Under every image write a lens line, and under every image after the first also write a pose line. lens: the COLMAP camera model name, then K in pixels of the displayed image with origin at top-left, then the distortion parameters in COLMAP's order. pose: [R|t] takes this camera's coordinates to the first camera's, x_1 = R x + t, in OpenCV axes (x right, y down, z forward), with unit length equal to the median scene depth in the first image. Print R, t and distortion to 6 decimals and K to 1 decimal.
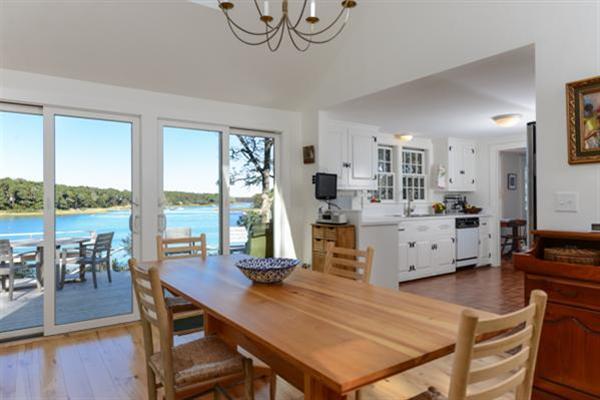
lens RADIAL K [[388.8, 0, 301.7], [0, 388.8, 201.4], [0, 0, 1]] dist [0.001781, -0.000801]
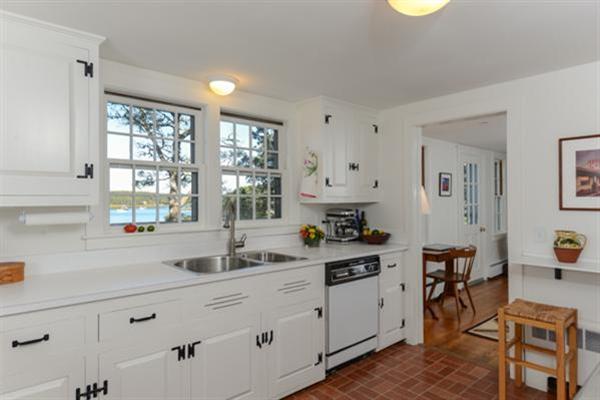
lens RADIAL K [[358.3, 0, 299.5], [0, 358.3, 201.2], [0, 0, 1]] dist [-0.007954, -0.000270]
pose [[0.995280, 0.001547, 0.097028, 0.291835], [-0.001622, 0.999998, 0.000689, -0.028113], [-0.097026, -0.000843, 0.995281, 0.521913]]
